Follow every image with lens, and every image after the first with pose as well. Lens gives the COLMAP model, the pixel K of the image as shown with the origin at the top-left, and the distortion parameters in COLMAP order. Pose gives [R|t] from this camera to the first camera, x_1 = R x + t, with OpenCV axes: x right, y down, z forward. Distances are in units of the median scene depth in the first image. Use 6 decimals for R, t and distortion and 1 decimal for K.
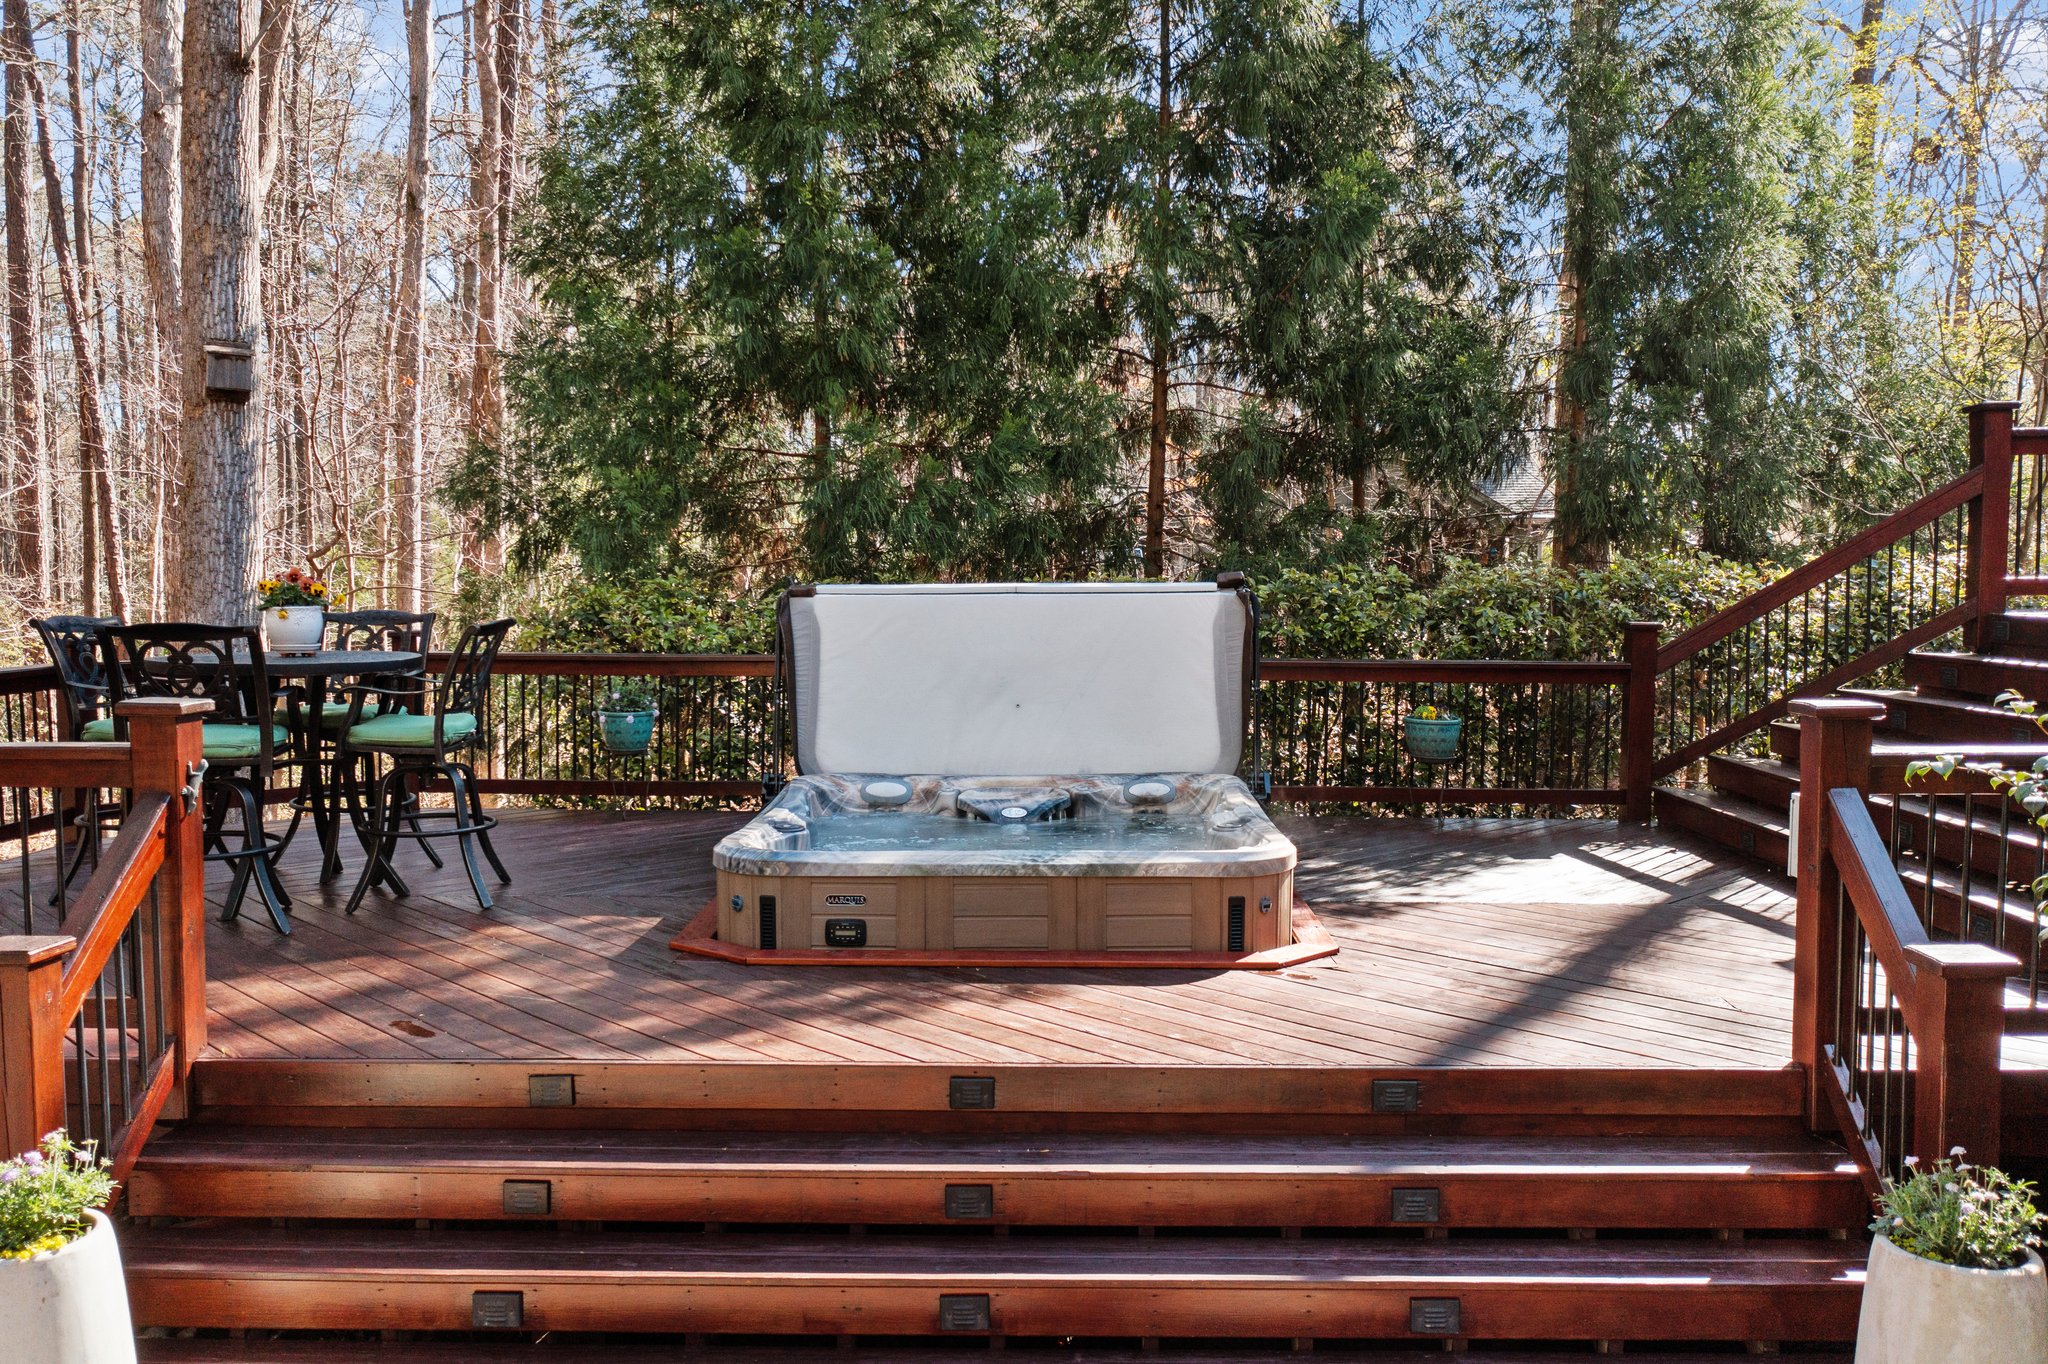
lens RADIAL K [[1614.5, 0, 1027.8], [0, 1614.5, 688.3], [0, 0, 1]] dist [-0.001553, 0.007053]
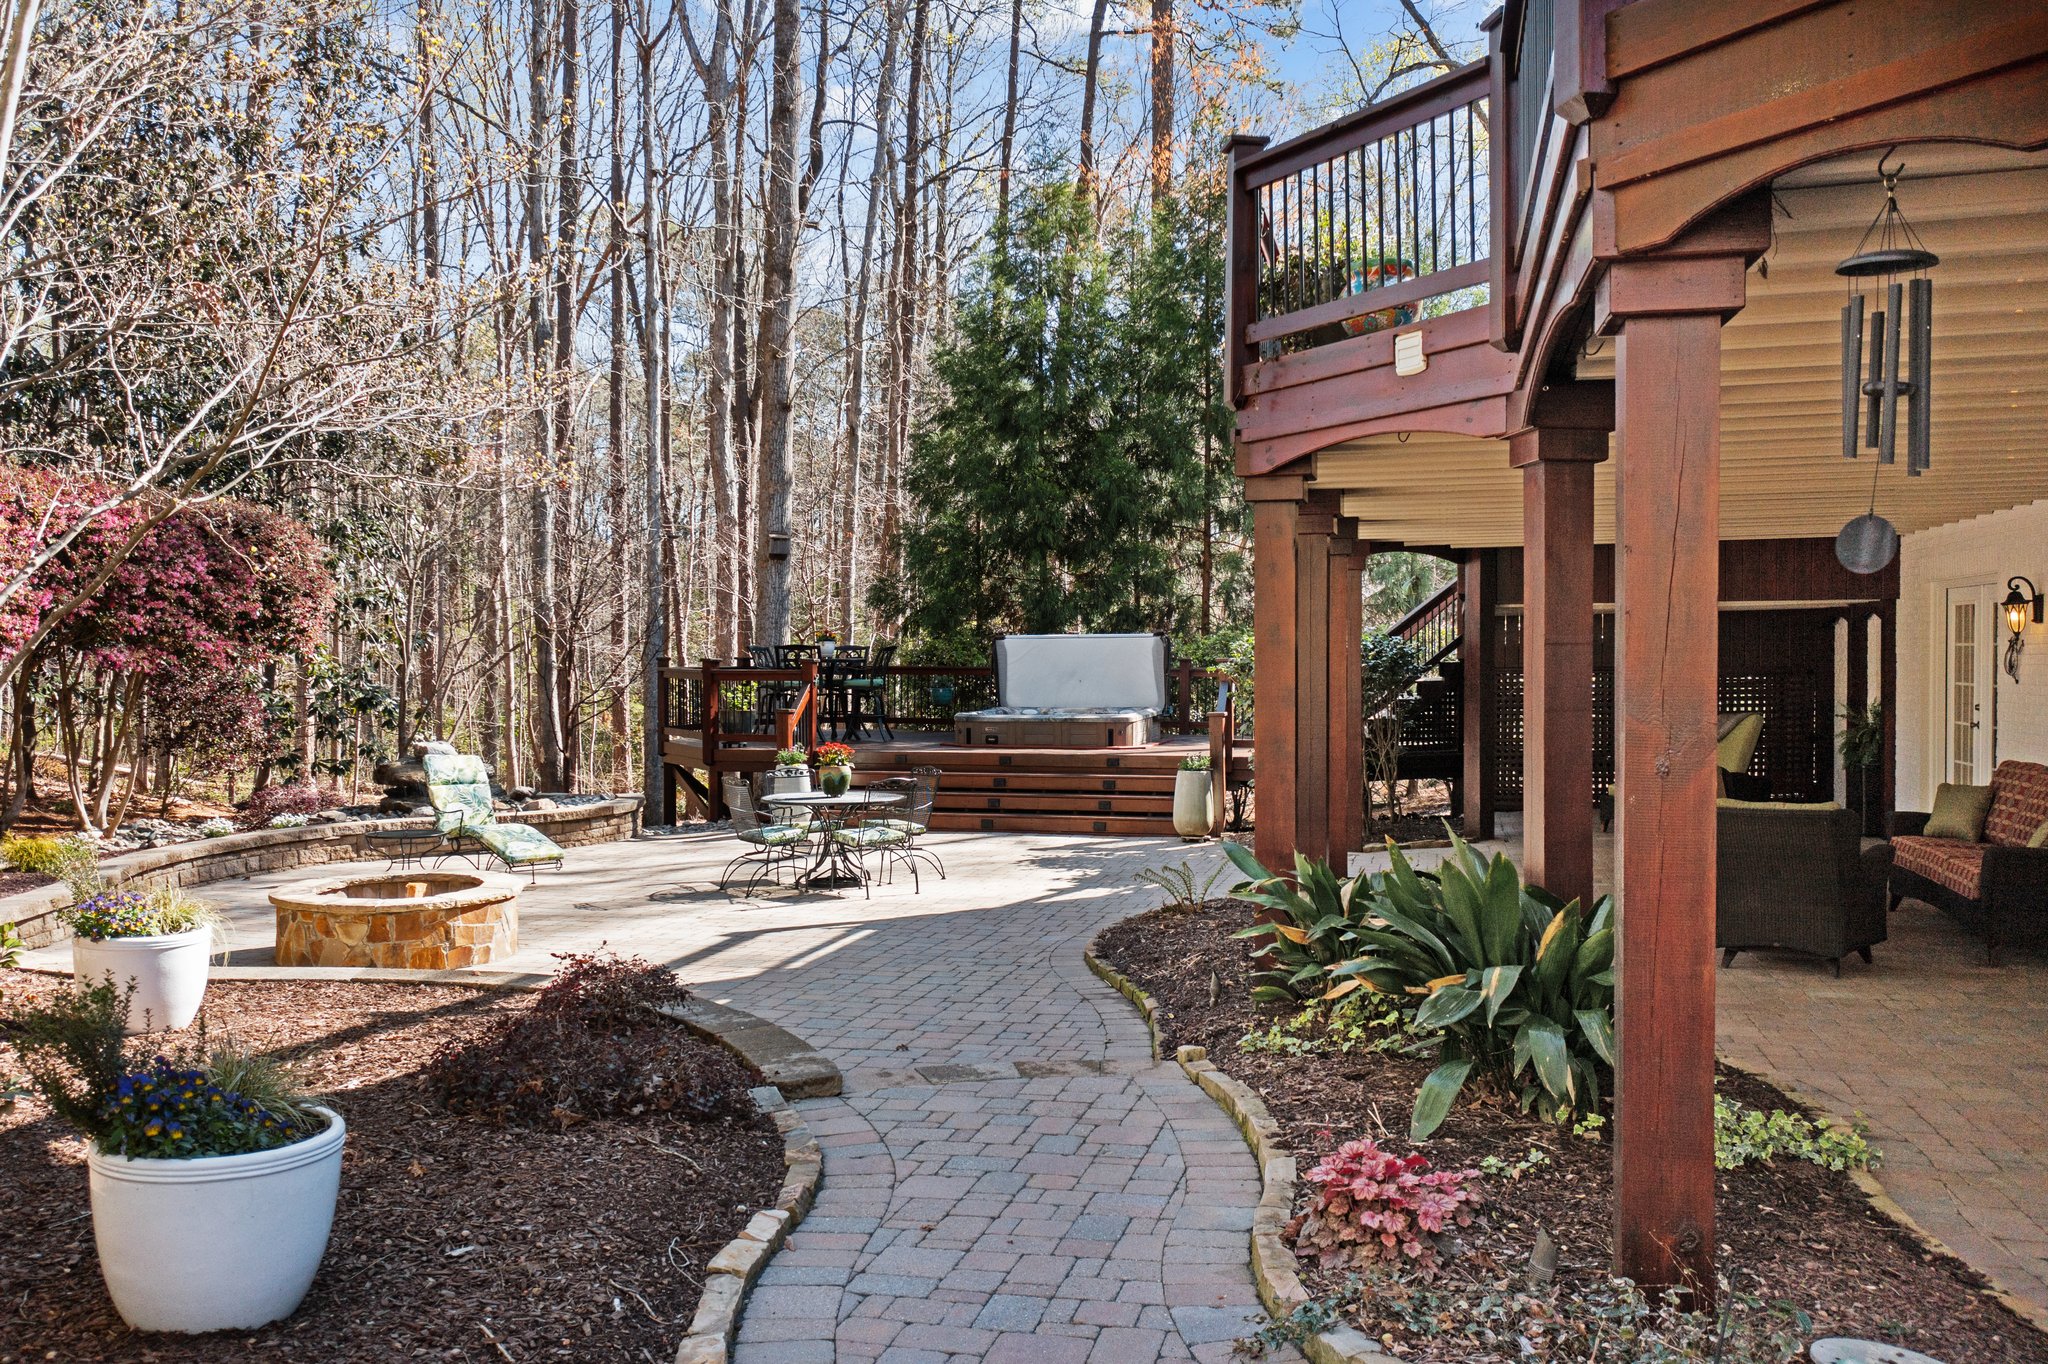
lens RADIAL K [[1622.4, 0, 1023.0], [0, 1622.4, 669.9], [0, 0, 1]] dist [-0.003327, 0.003783]
pose [[0.968979, 0.001120, -0.247142, 0.557109], [-0.016194, 0.998128, -0.058971, 0.145895], [0.246614, 0.061144, 0.967183, -1.556364]]
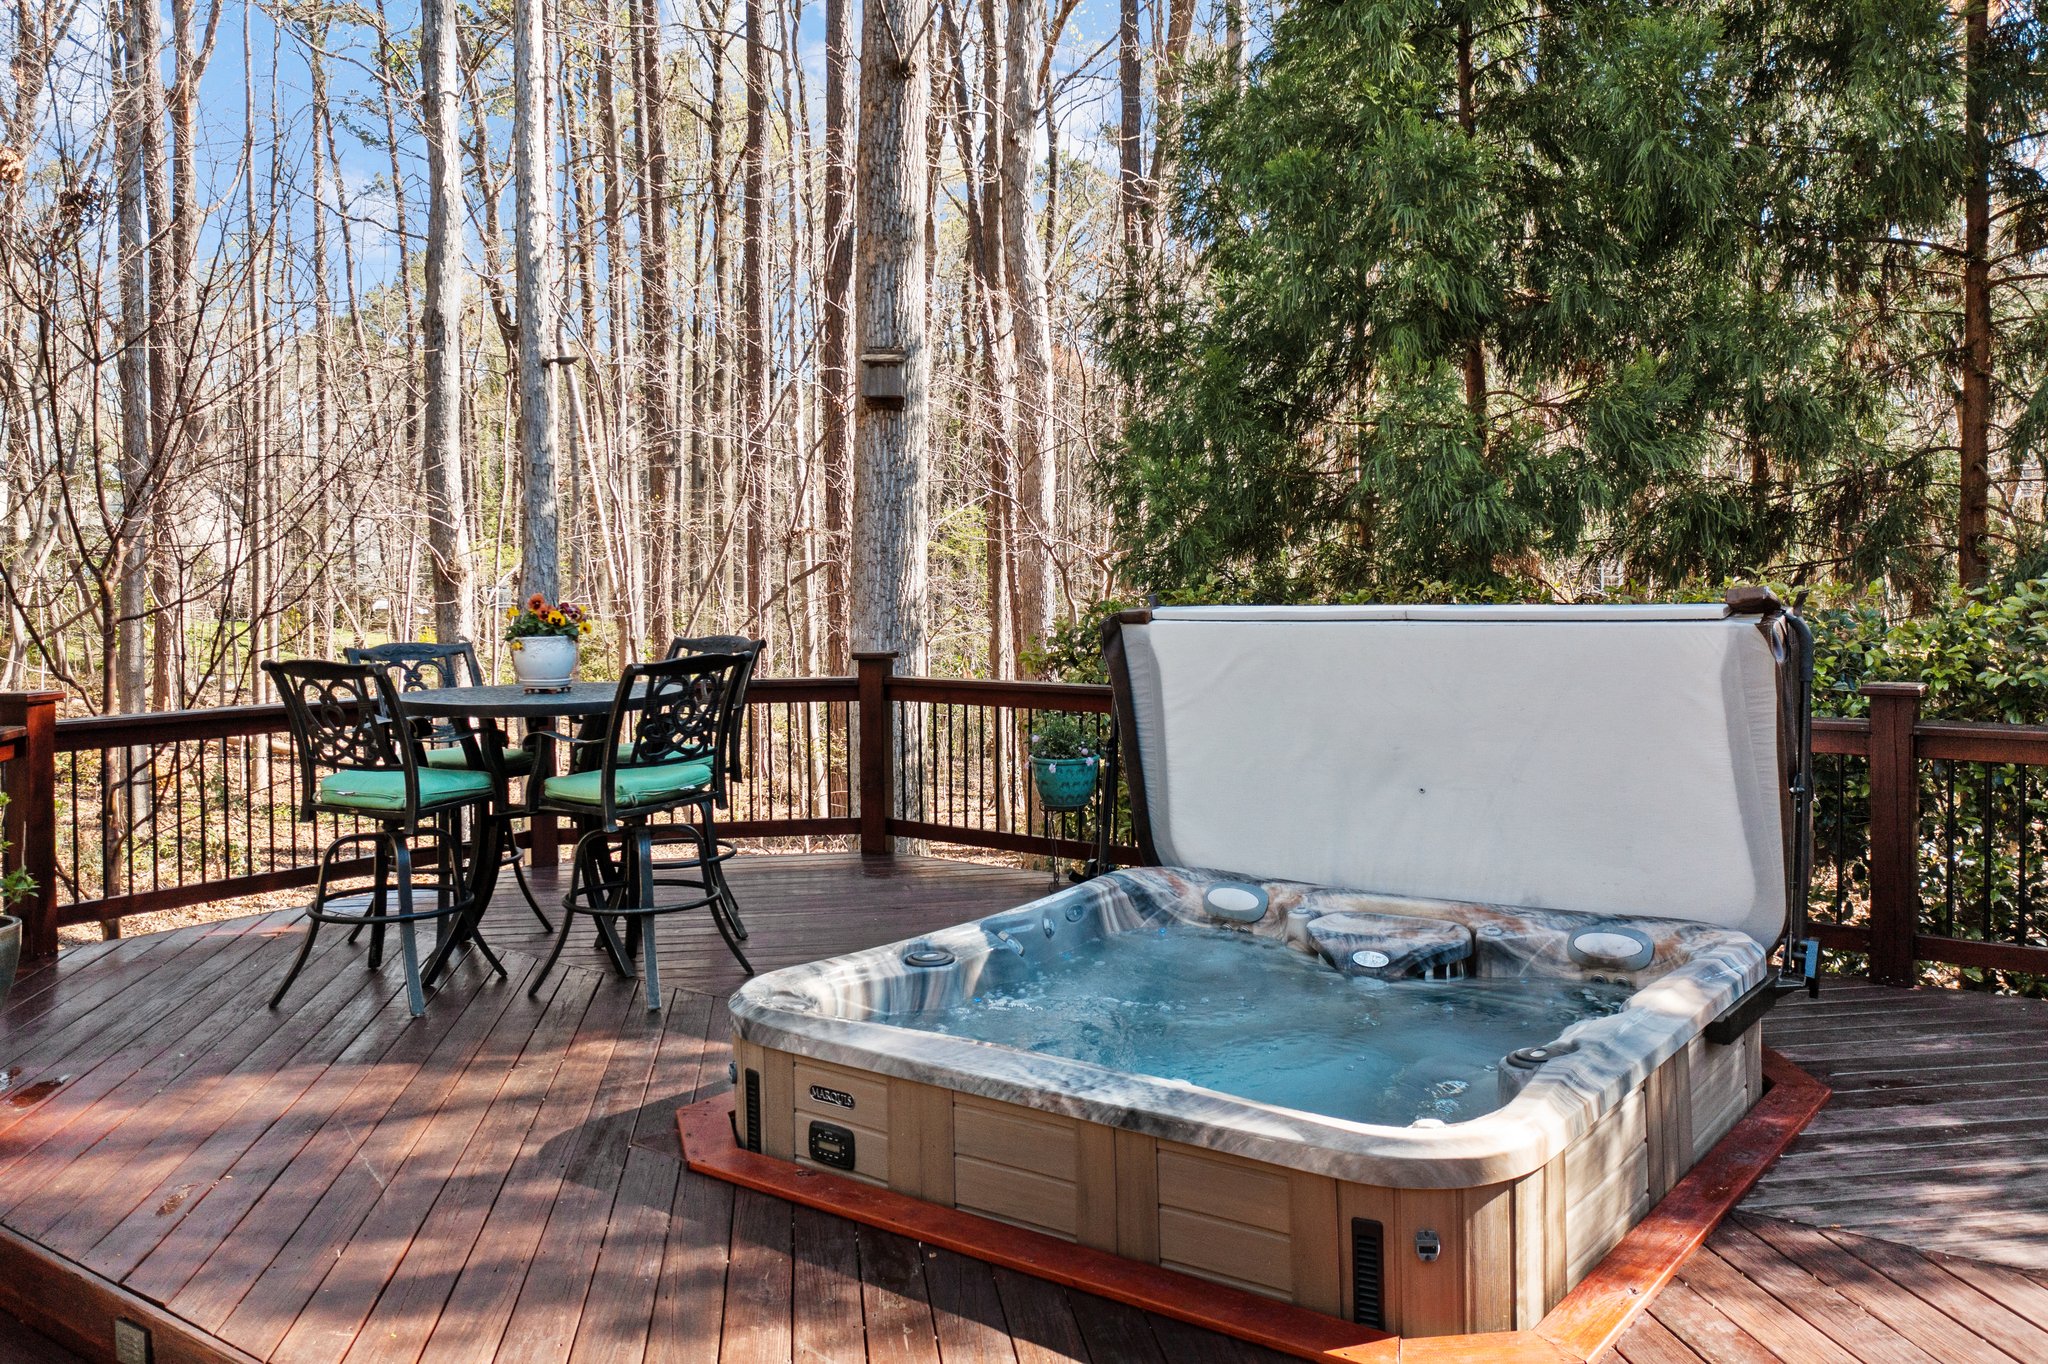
lens RADIAL K [[1658.1, 0, 1074.5], [0, 1658.1, 586.9], [0, 0, 1]] dist [-0.003227, 0.000541]
pose [[0.809458, -0.005941, -0.587147, 0.279541], [-0.026032, 0.998603, -0.045993, -0.037593], [0.586600, 0.052514, 0.808172, 0.373104]]
